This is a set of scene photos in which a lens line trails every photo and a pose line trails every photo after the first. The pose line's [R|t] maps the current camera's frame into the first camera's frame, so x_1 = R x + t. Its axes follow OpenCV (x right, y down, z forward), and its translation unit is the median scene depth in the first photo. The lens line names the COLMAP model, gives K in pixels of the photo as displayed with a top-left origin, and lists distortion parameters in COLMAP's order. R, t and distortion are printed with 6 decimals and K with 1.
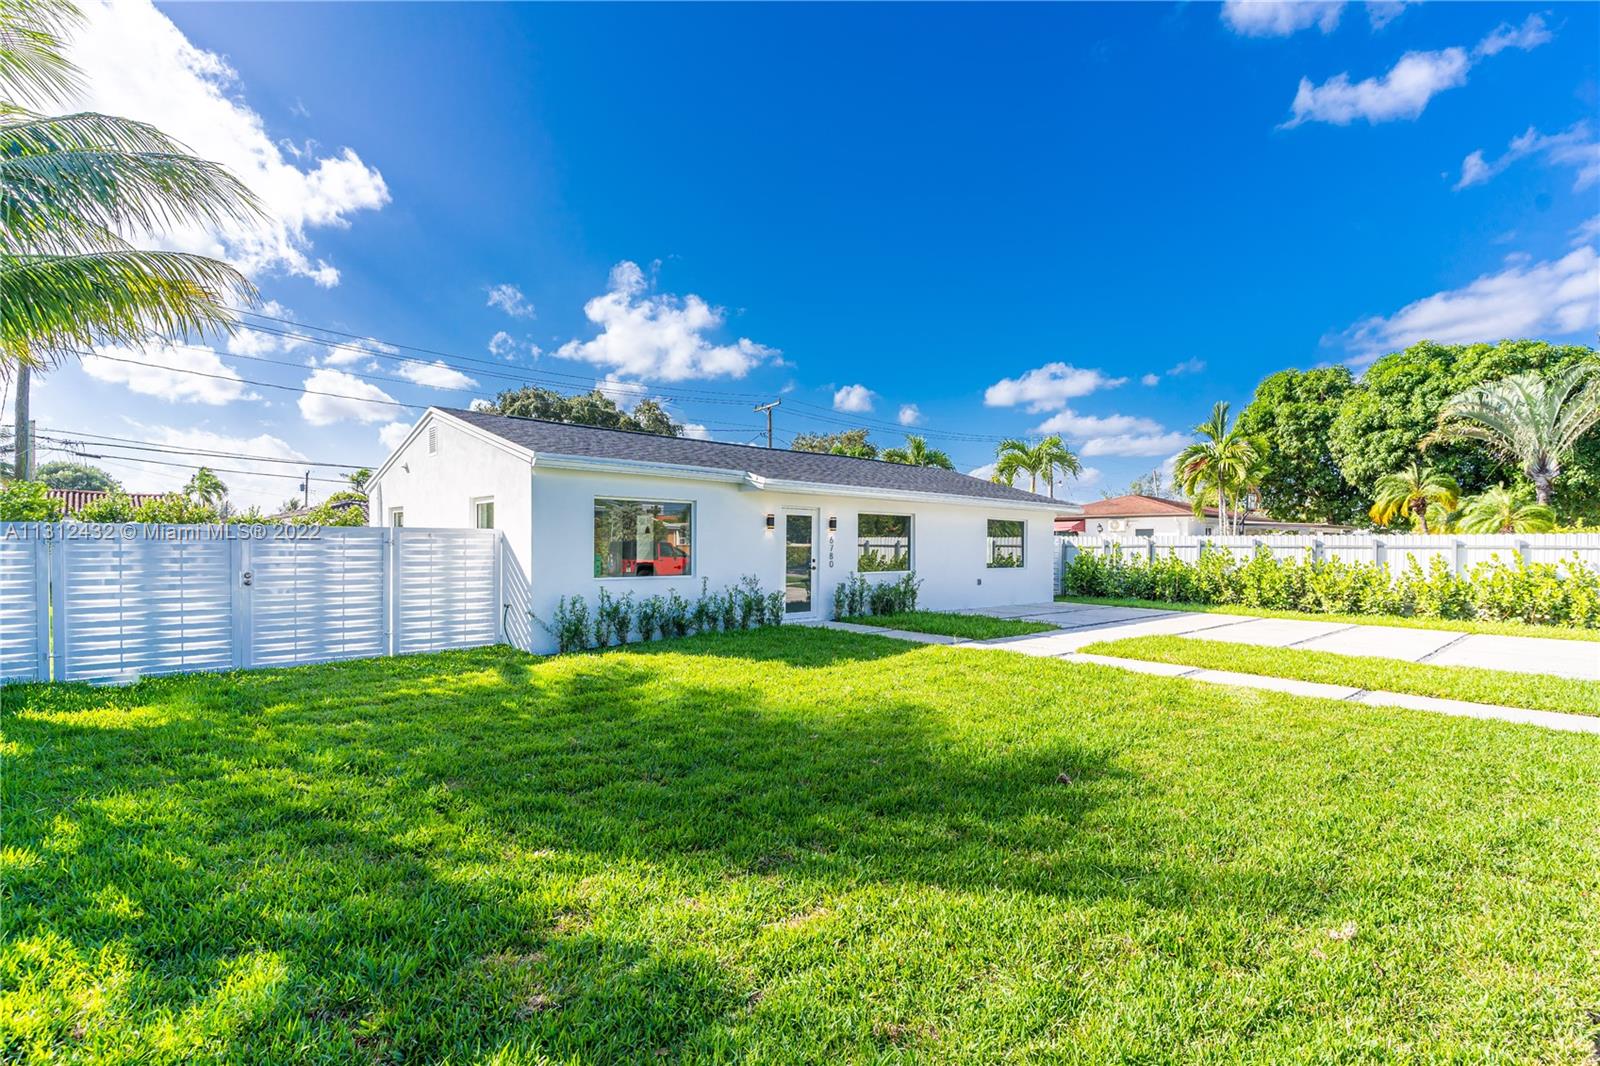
lens RADIAL K [[773.0, 0, 789.0], [0, 773.0, 531.9], [0, 0, 1]] dist [0.002545, -0.000435]
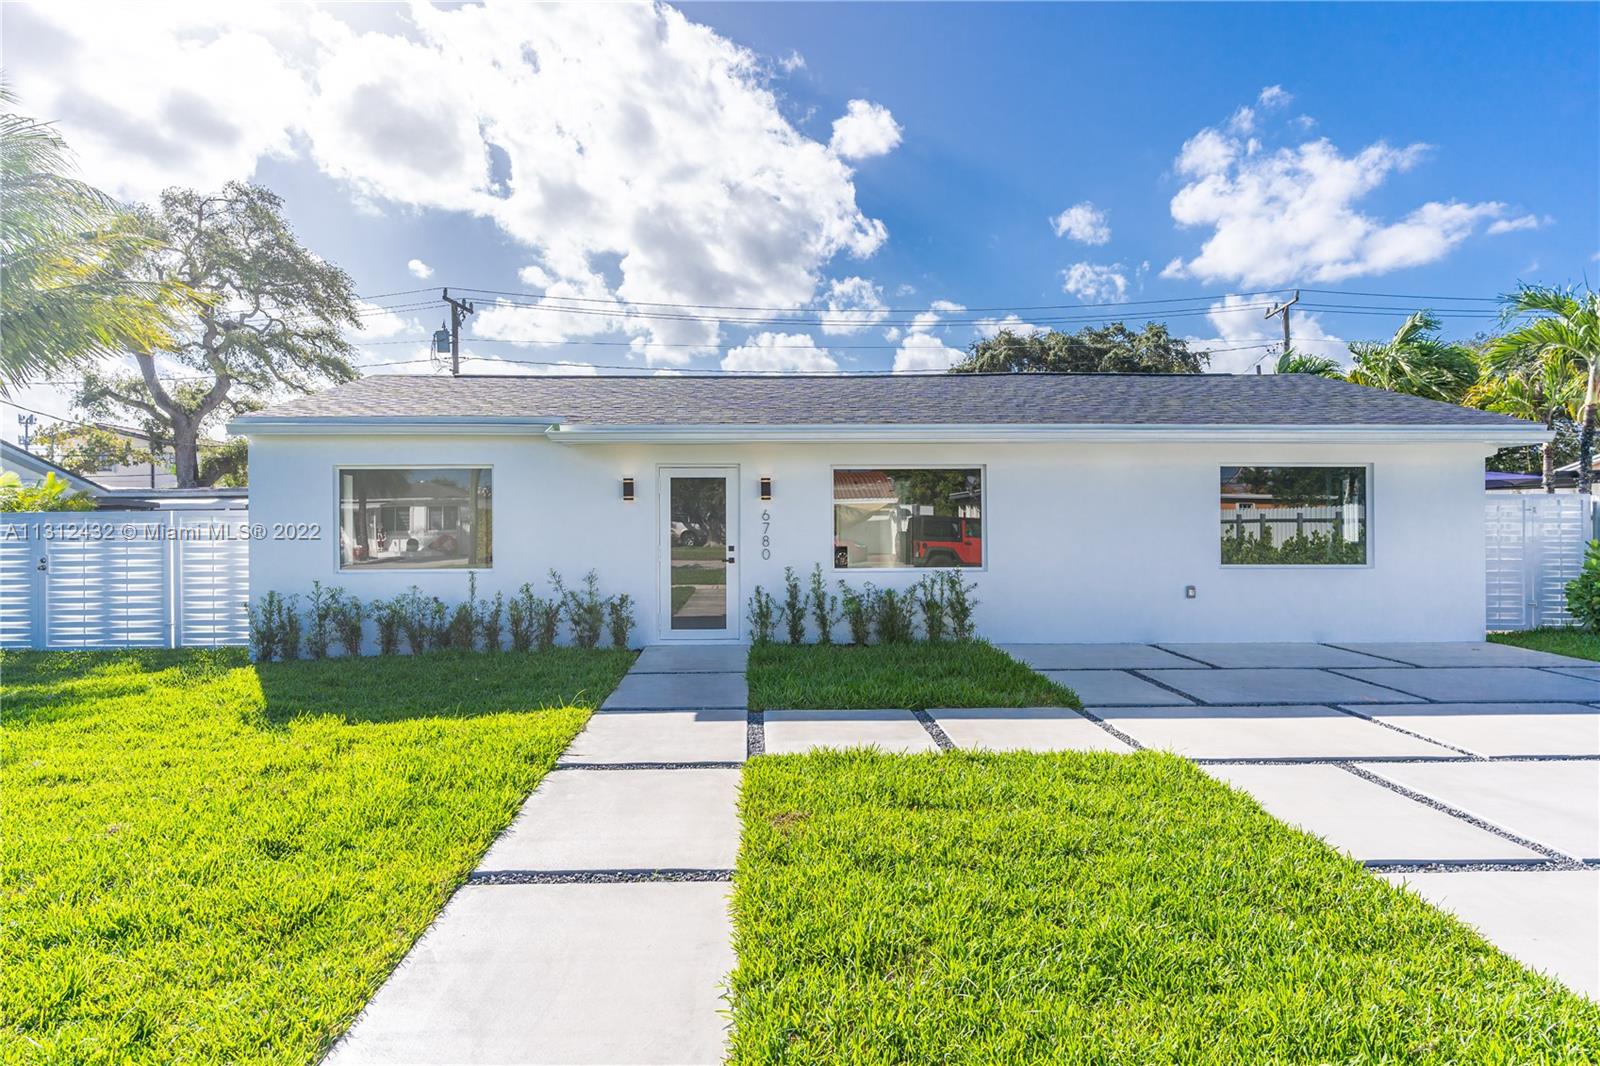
lens RADIAL K [[933.6, 0, 797.1], [0, 933.6, 534.9], [0, 0, 1]] dist [0.003760, -0.000008]
pose [[0.740777, -0.003871, -0.671740, 0.428481], [0.022494, 0.999566, 0.019046, 0.009389], [0.671375, -0.029219, 0.740542, 0.354199]]
